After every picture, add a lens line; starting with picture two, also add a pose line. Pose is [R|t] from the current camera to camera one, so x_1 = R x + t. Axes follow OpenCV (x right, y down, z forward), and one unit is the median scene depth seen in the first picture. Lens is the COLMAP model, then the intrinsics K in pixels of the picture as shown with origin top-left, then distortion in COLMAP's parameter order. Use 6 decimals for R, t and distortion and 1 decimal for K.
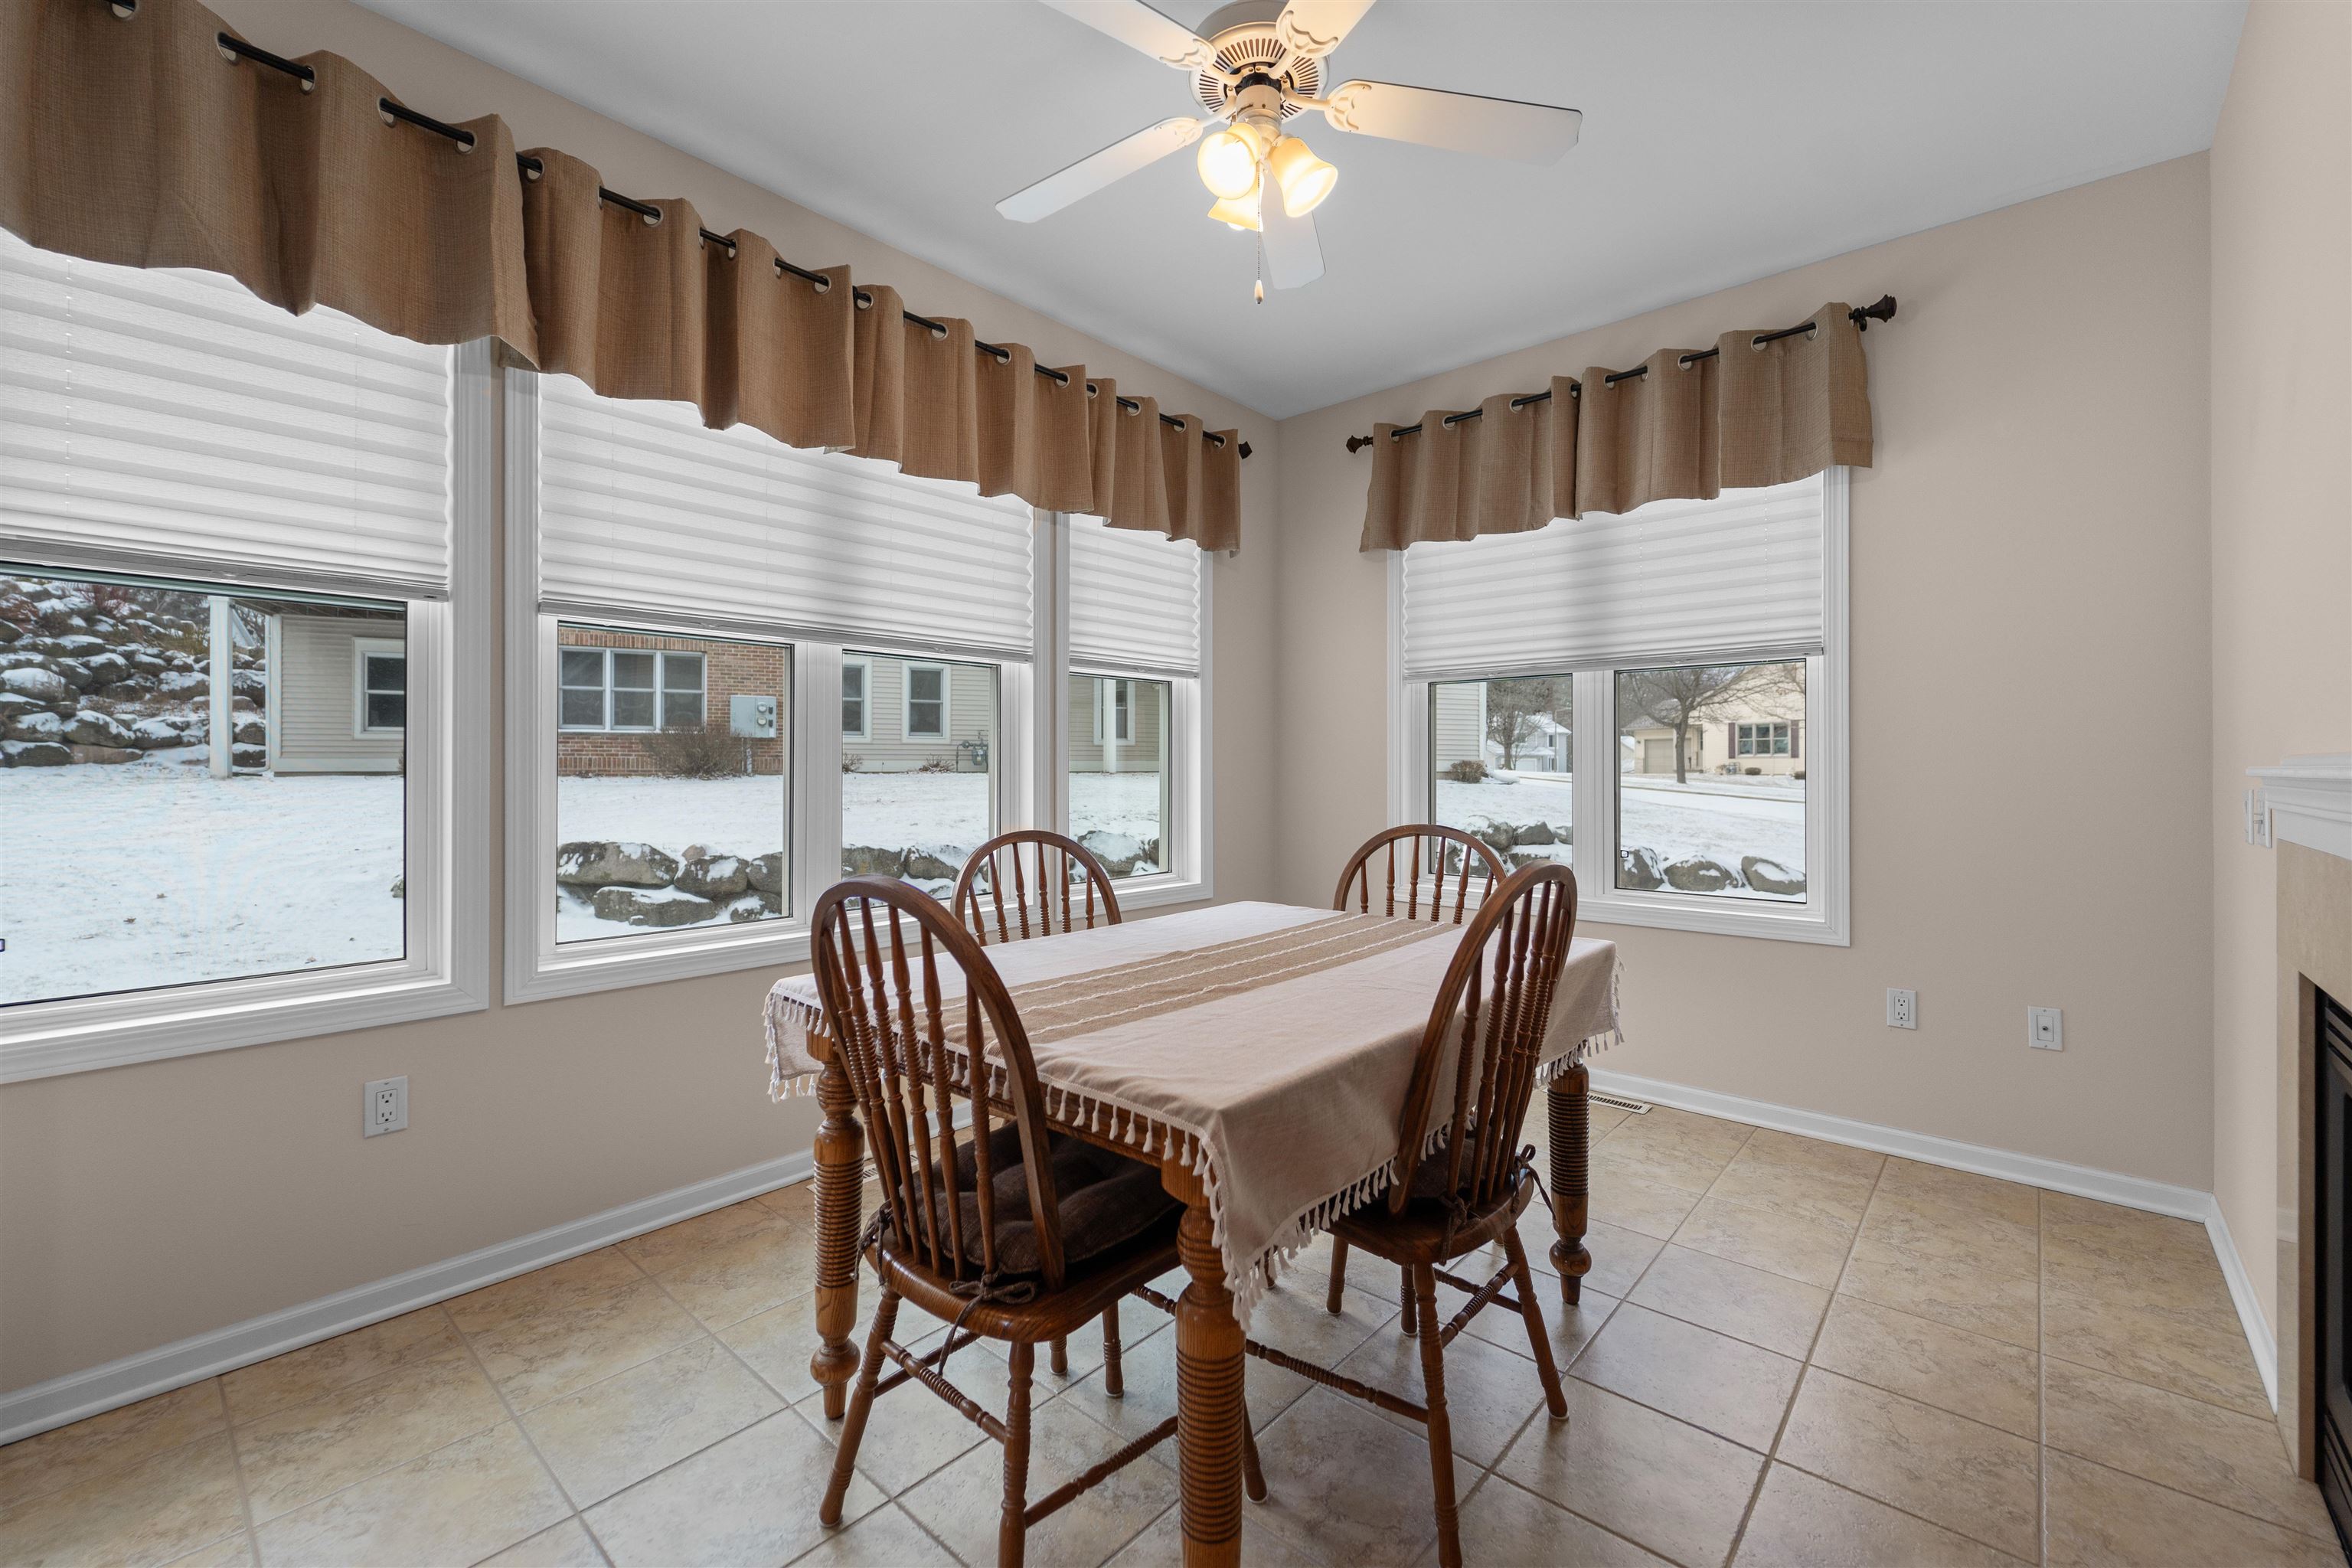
lens RADIAL K [[964.7, 0, 1191.9], [0, 964.7, 761.6], [0, 0, 1]] dist [-0.000055, -0.000243]
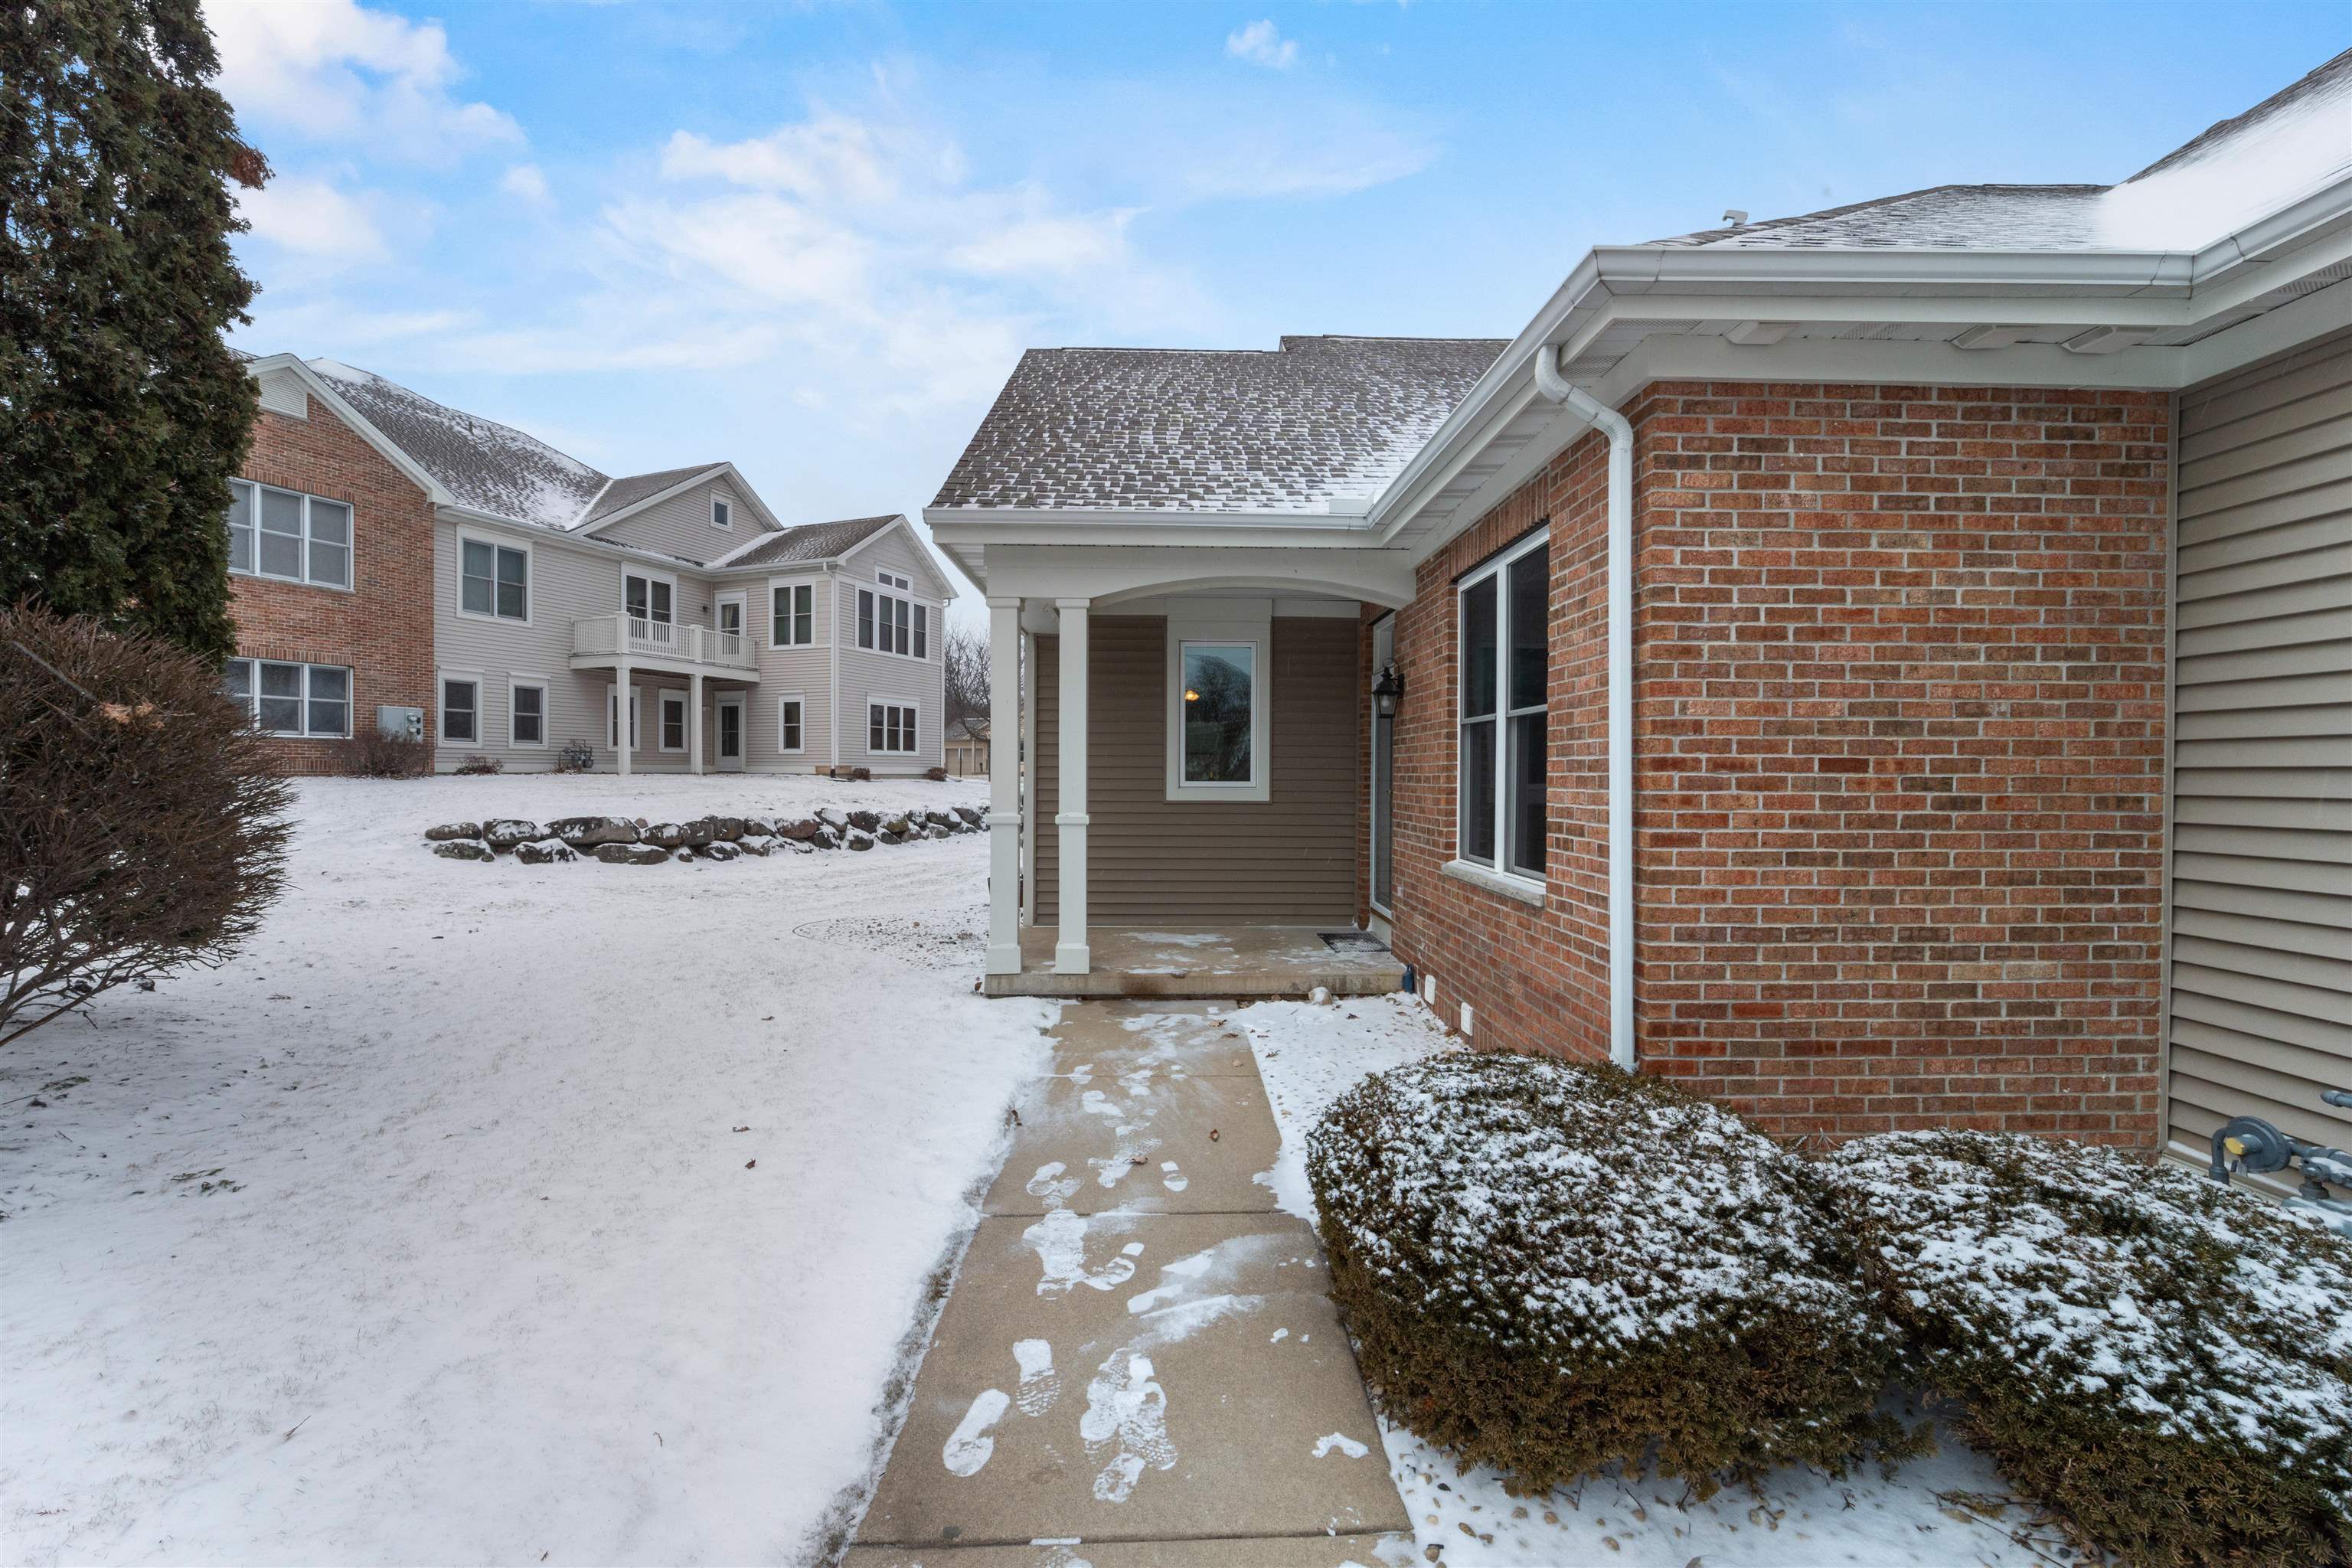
lens RADIAL K [[941.9, 0, 1172.2], [0, 941.9, 785.4], [0, 0, 1]] dist [-0.000639, -0.000489]
pose [[0.737790, -0.006054, 0.675004, -2.110295], [-0.009884, 0.999756, 0.019770, -0.021880], [-0.674958, -0.021257, 0.737549, -1.788603]]
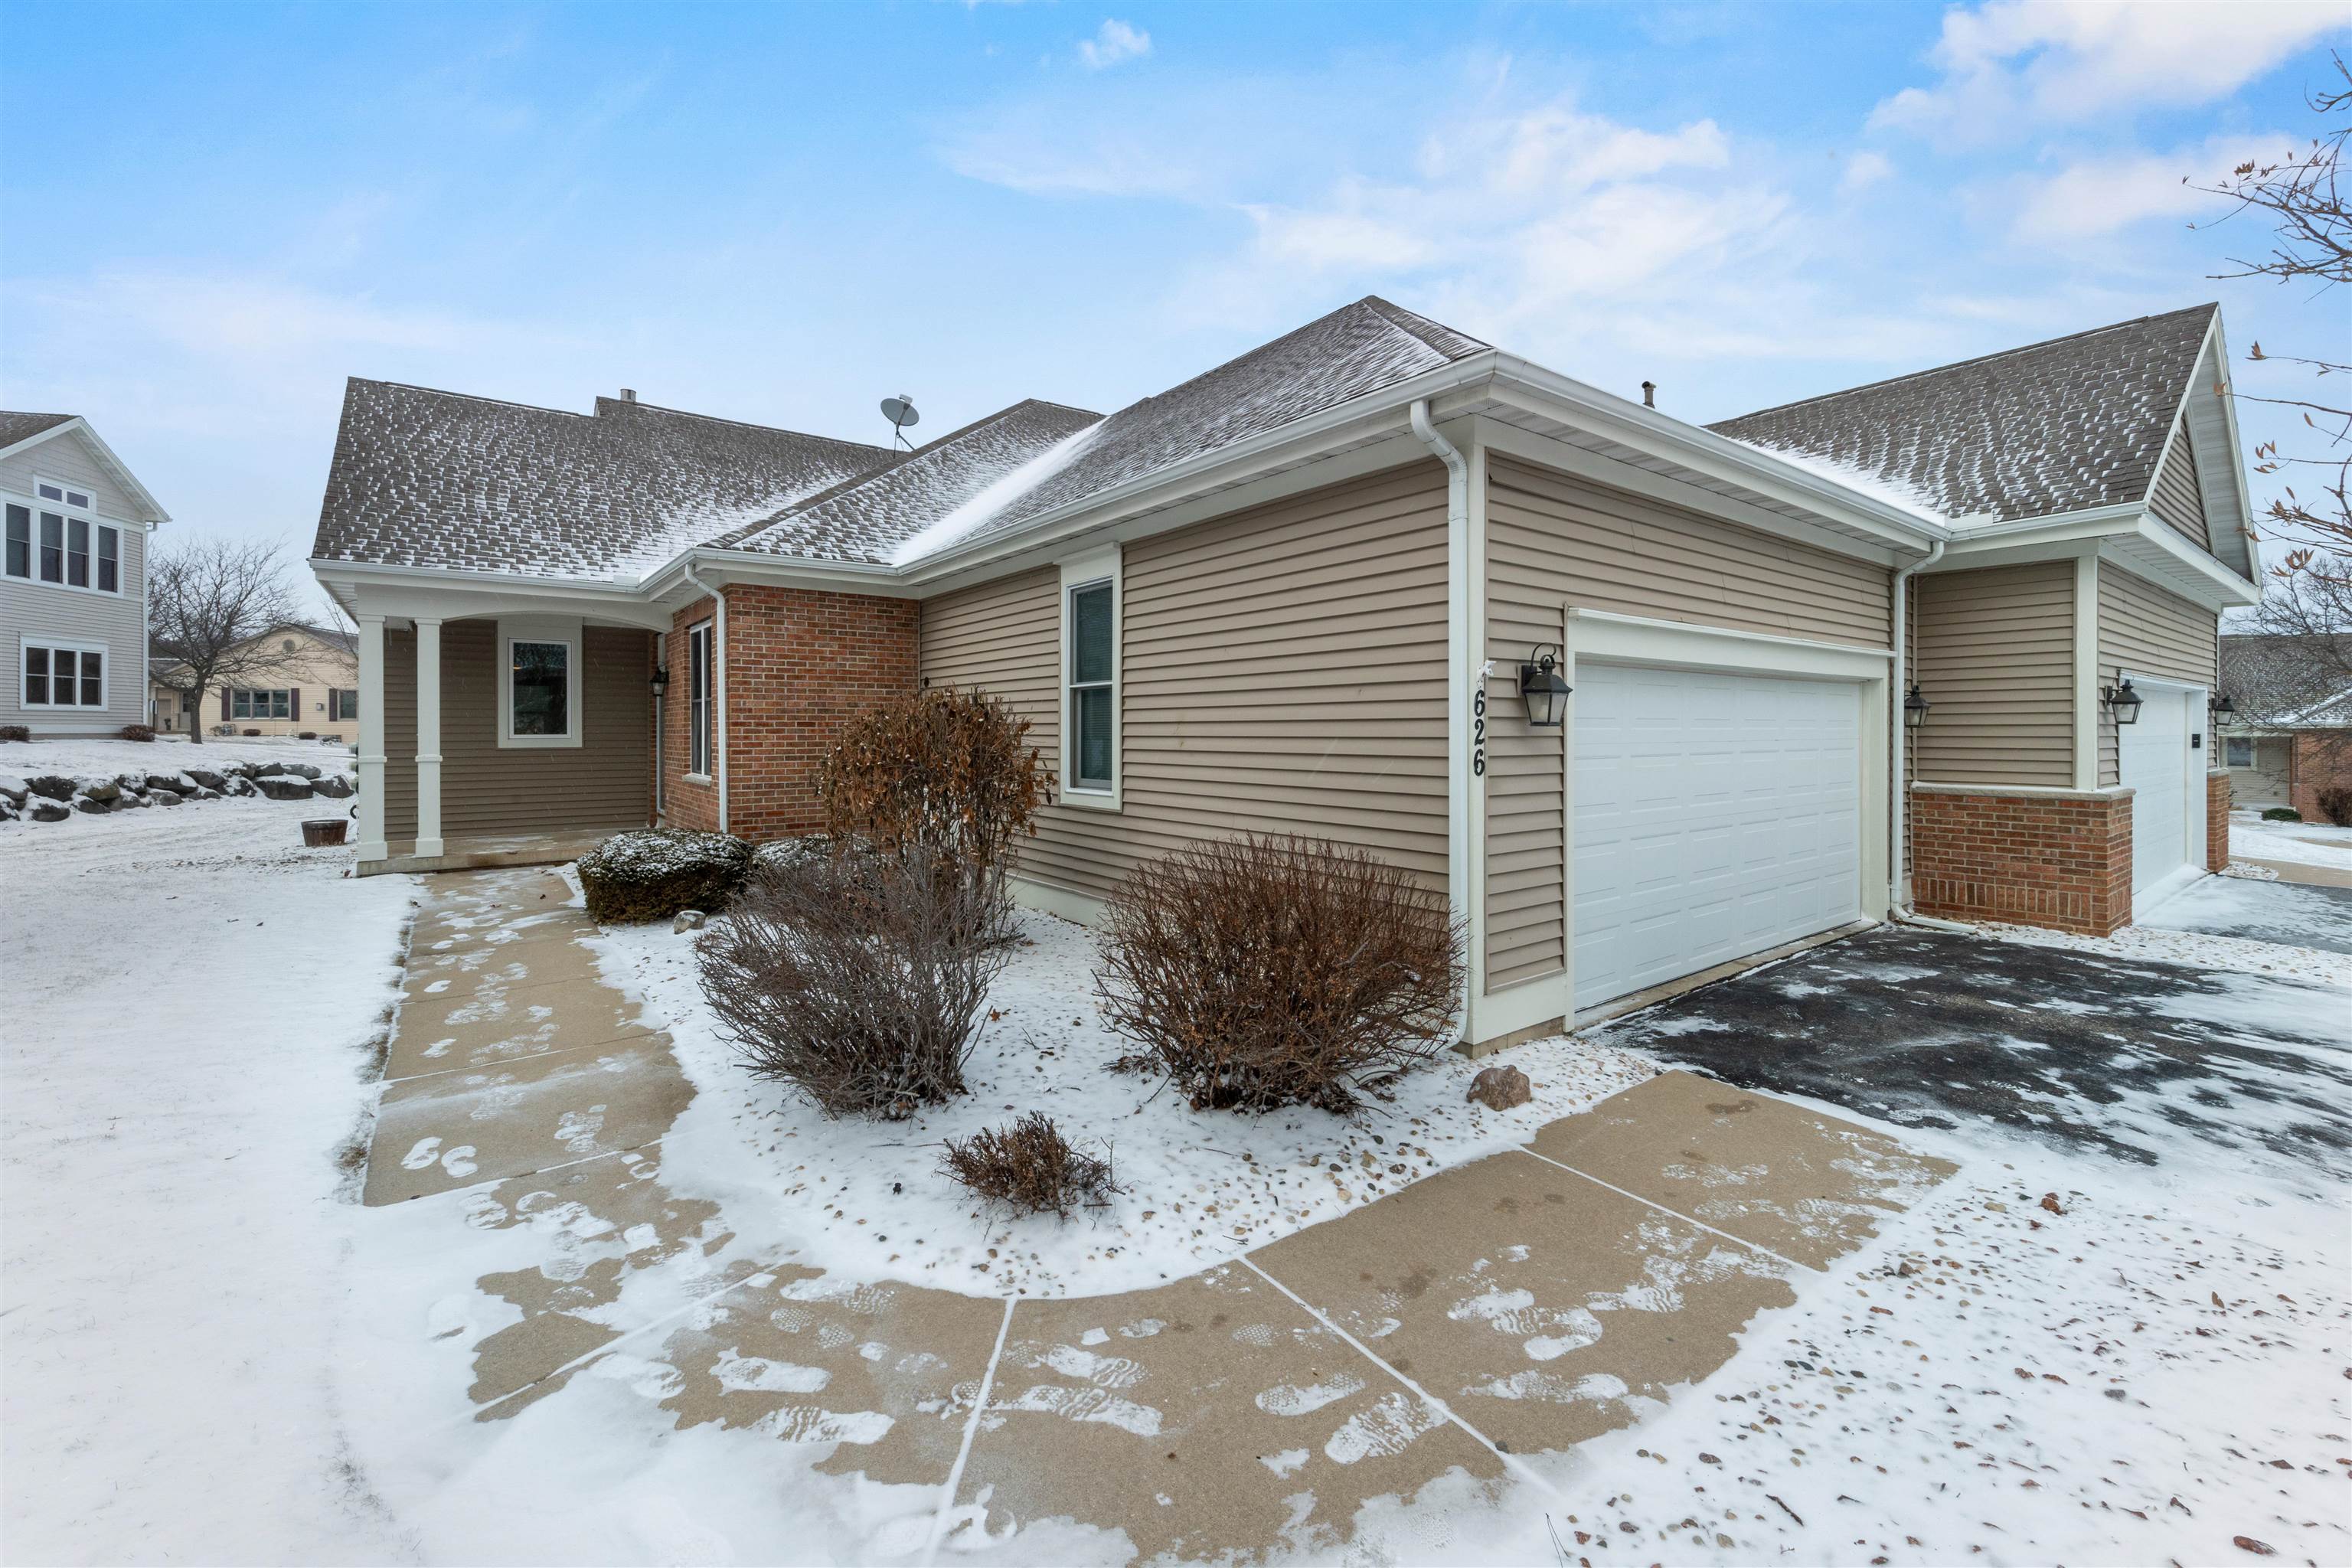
lens RADIAL K [[959.7, 0, 1183.3], [0, 959.7, 733.2], [0, 0, 1]] dist [0.000202, -0.001175]
pose [[0.194689, -0.003540, 0.980859, -3.201353], [-0.007133, 0.999962, 0.005025, -0.025432], [-0.980839, -0.007975, 0.194656, -2.893306]]
